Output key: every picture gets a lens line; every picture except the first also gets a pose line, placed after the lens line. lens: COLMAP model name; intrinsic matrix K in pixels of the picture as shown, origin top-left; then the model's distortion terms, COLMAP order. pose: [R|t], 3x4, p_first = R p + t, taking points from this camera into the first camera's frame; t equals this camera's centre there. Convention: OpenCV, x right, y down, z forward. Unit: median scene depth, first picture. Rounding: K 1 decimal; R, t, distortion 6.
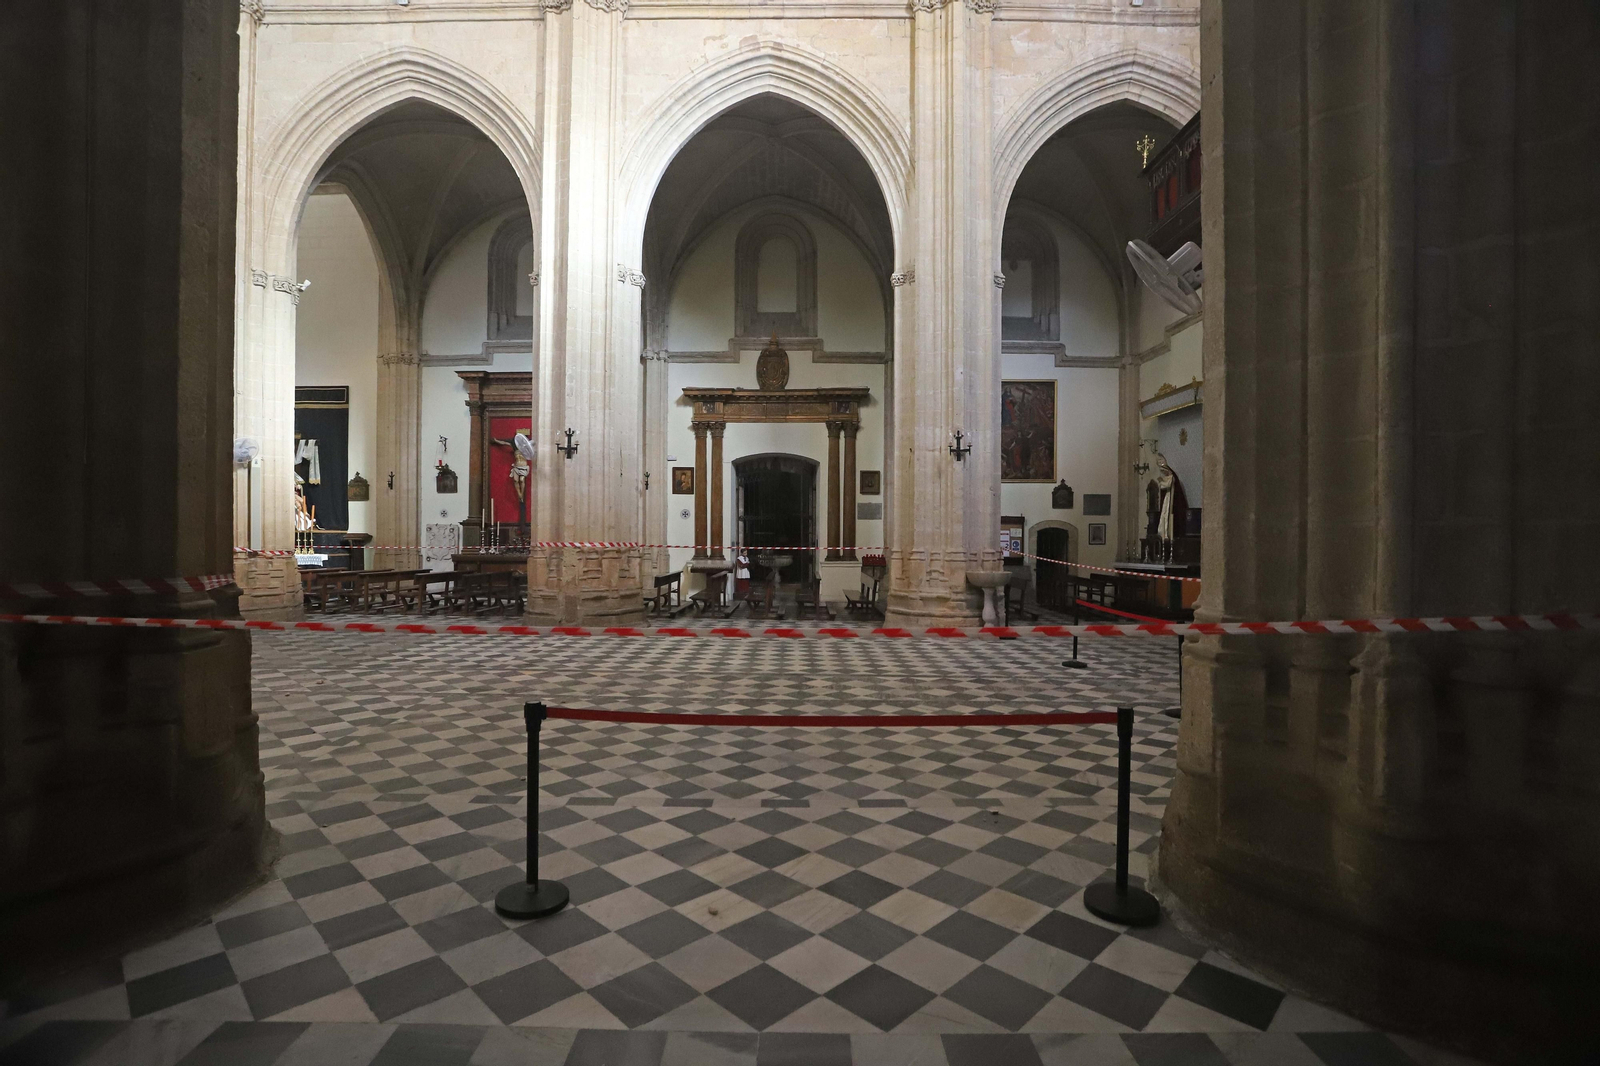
lens RADIAL K [[775.5, 0, 798.8], [0, 775.5, 539.7], [0, 0, 1]] dist [-0.054037, 0.020662]
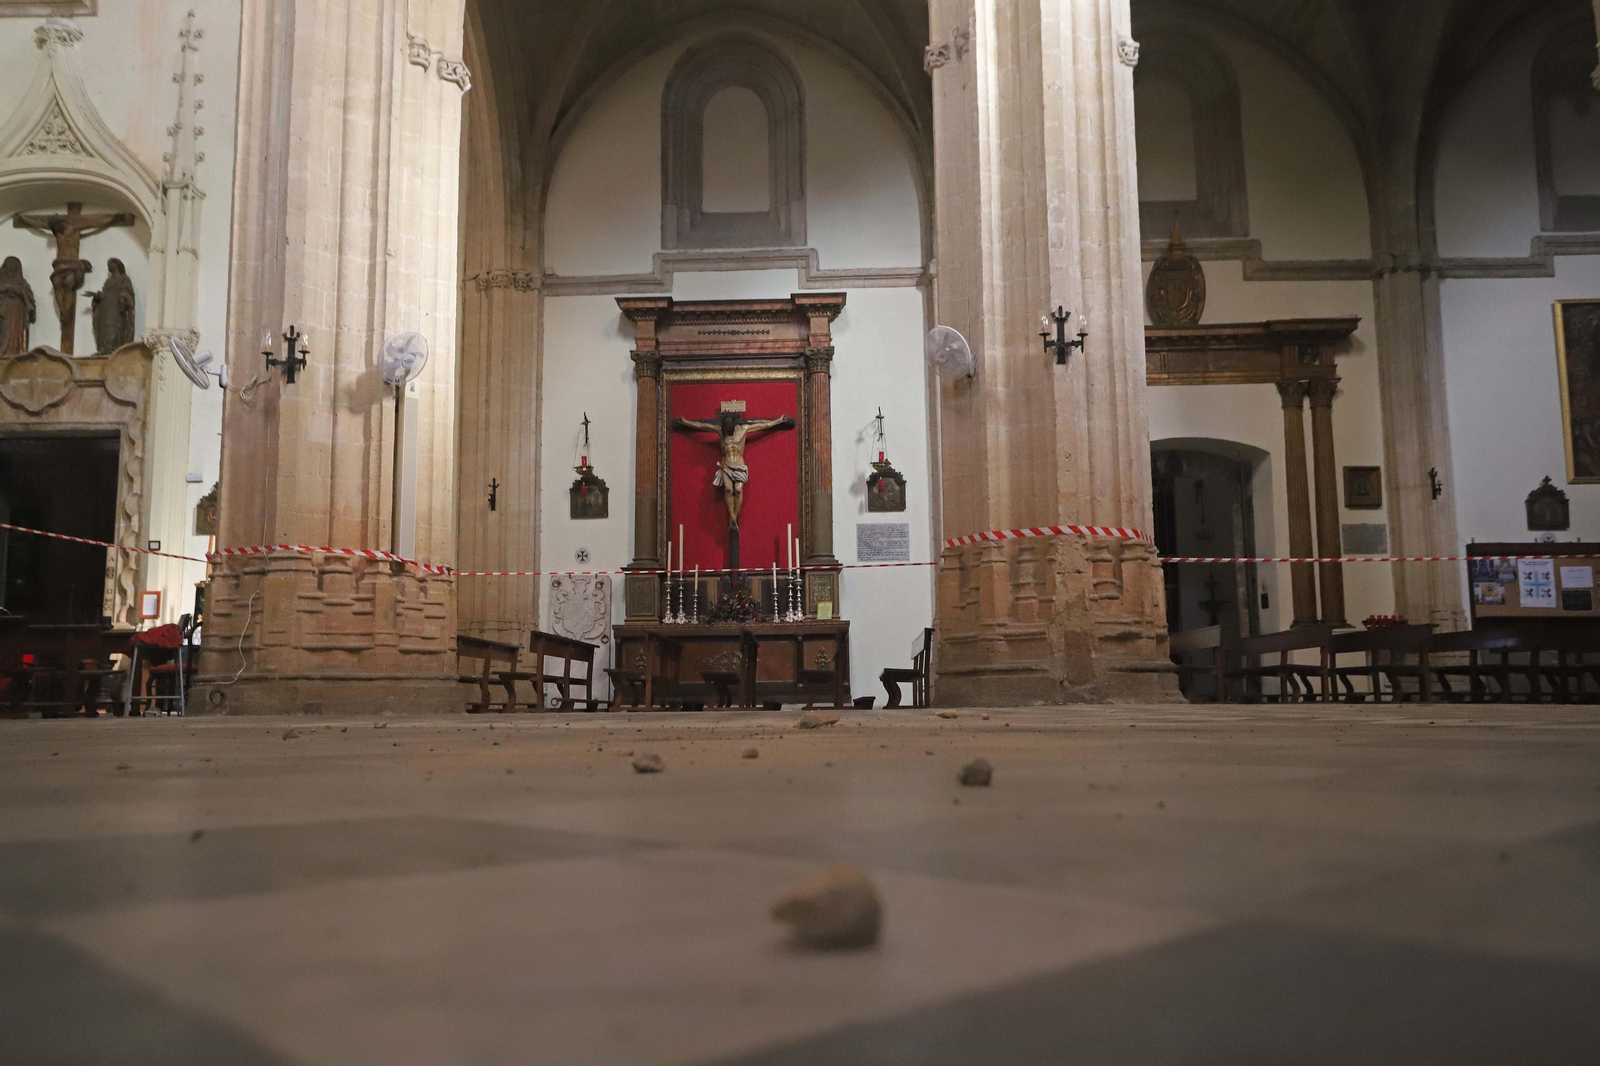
lens RADIAL K [[1233.8, 0, 798.0], [0, 1233.8, 553.0], [0, 0, 1]] dist [-0.013362, 0.029090]
pose [[0.999849, -0.015118, -0.008596, -0.304754], [0.013898, 0.991730, -0.127584, 0.079389], [0.010454, 0.127446, 0.991790, 0.130516]]
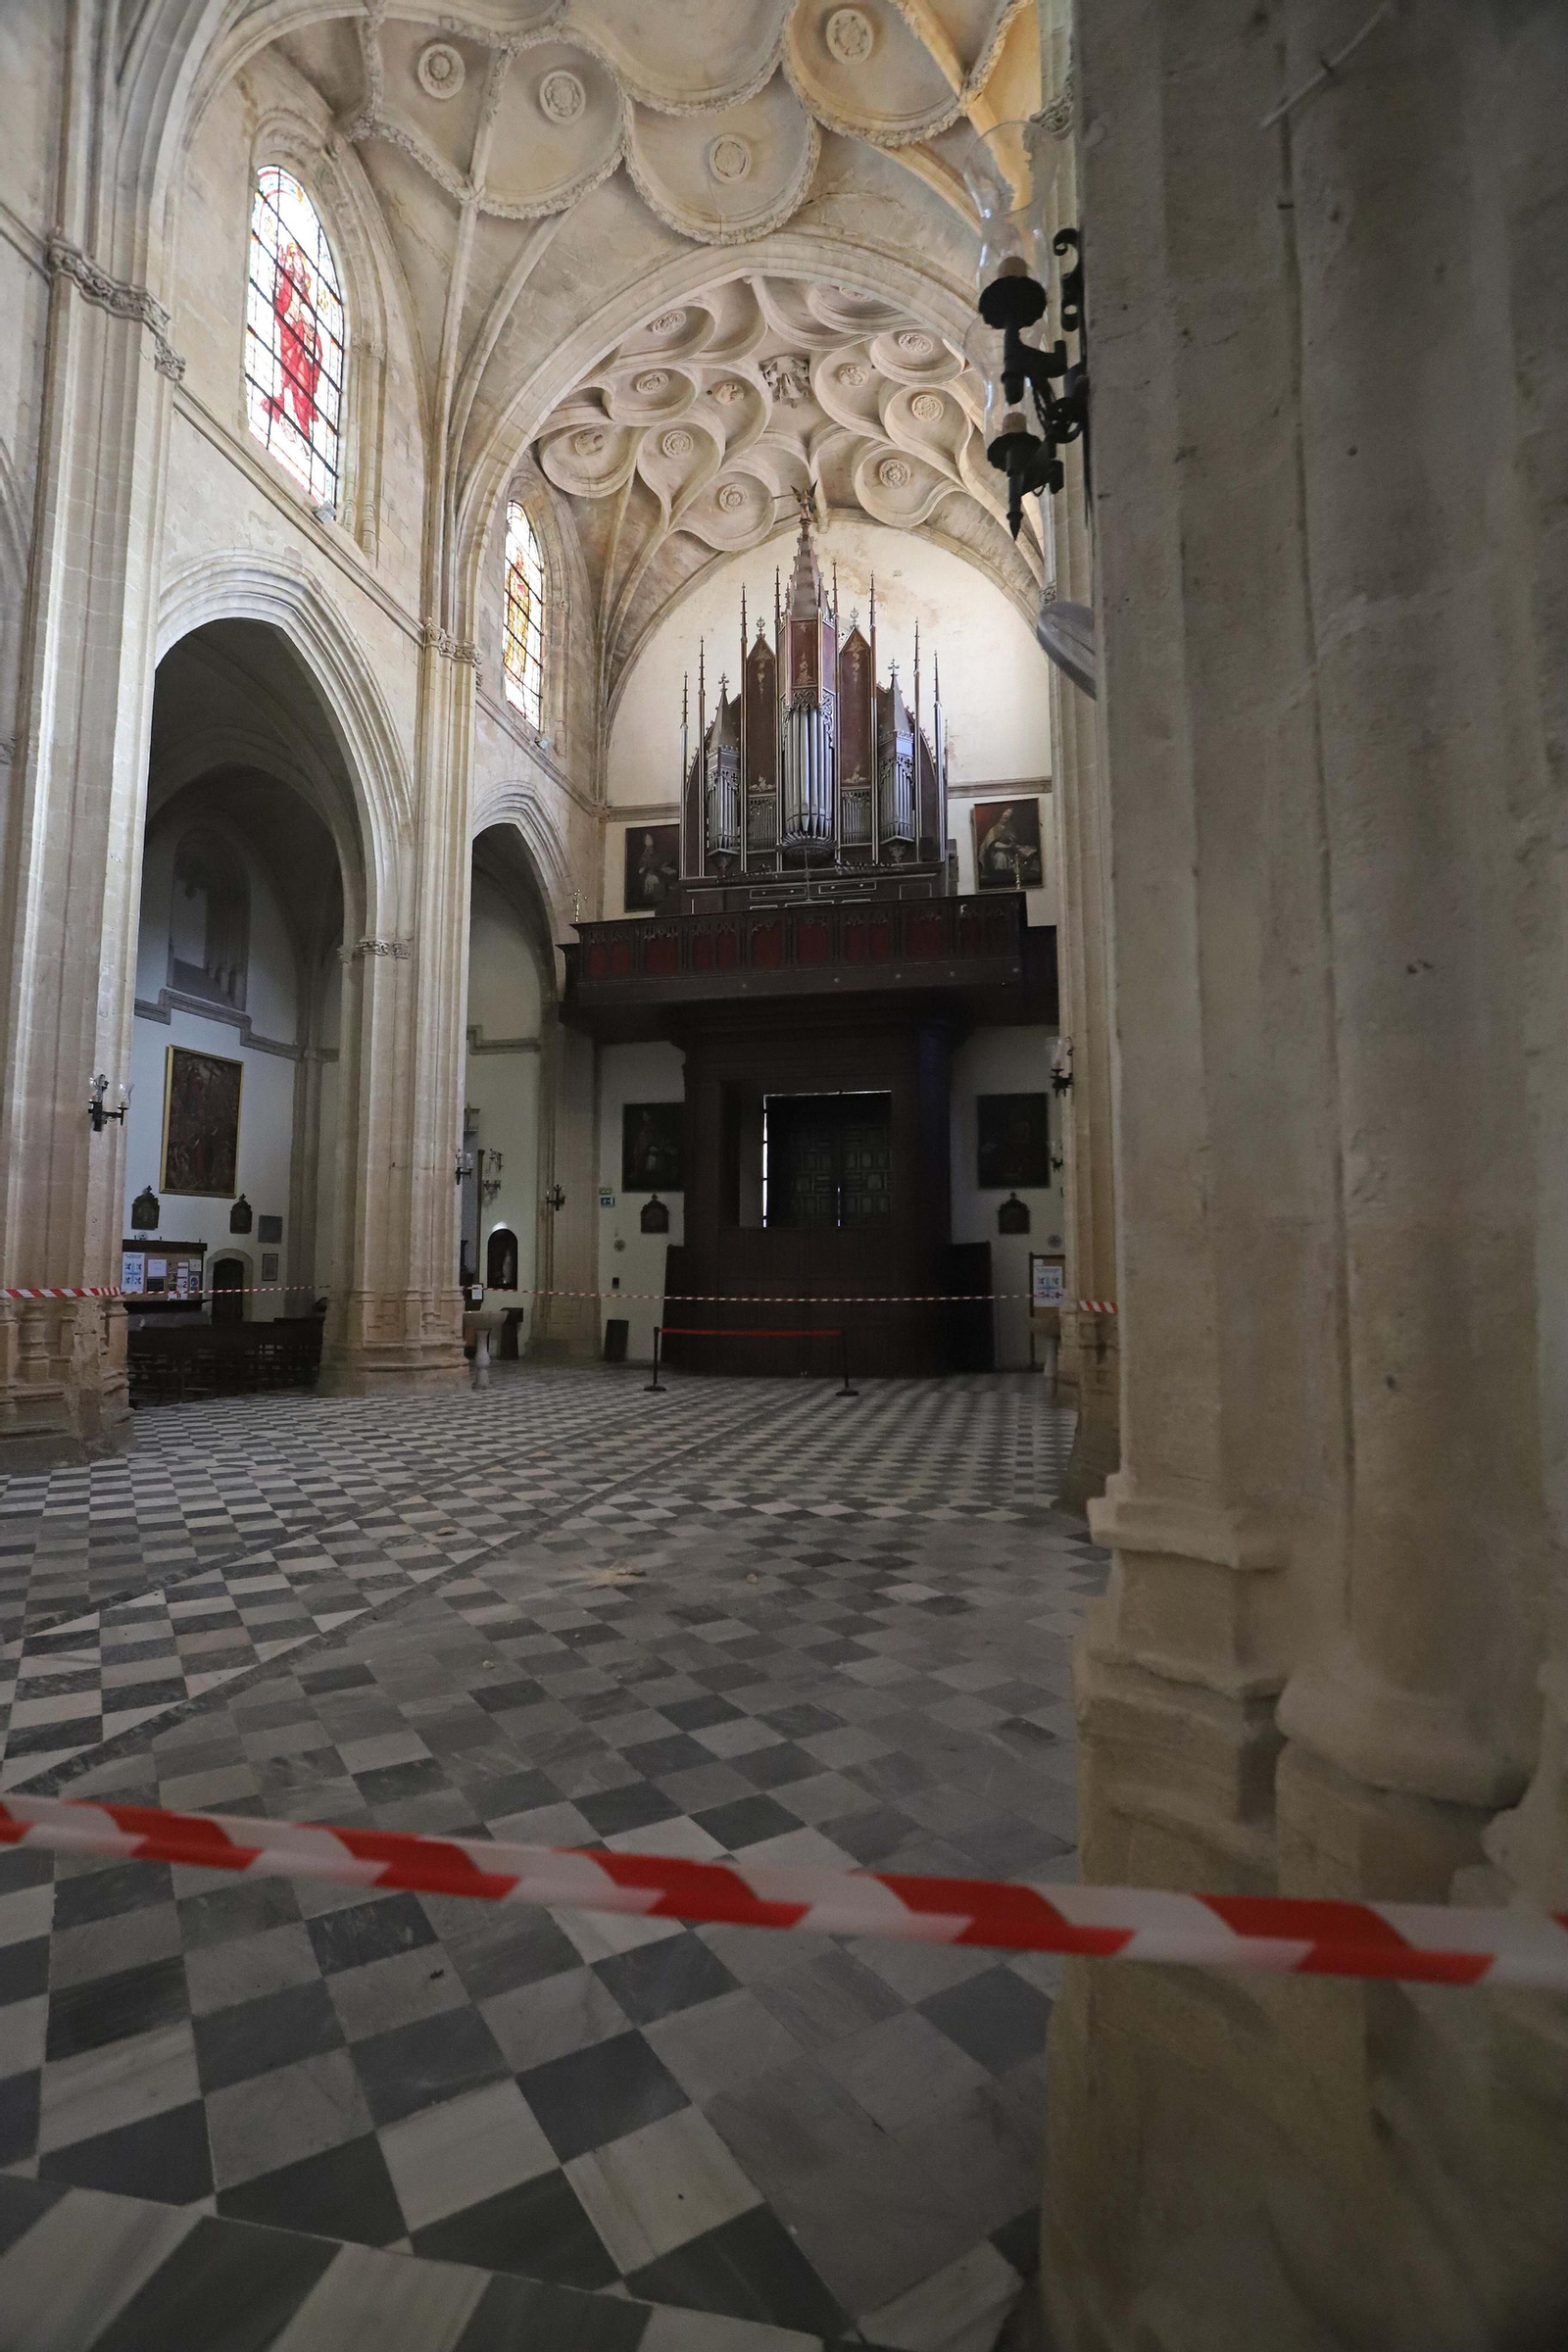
lens RADIAL K [[1140.0, 0, 799.3], [0, 1140.0, 1175.6], [0, 0, 1]] dist [-0.054037, 0.020662]
pose [[0.206684, 0.075310, 0.975505, -0.619247], [0.007389, 0.996885, -0.078526, -0.006108], [-0.978380, 0.023438, 0.205484, 0.238070]]
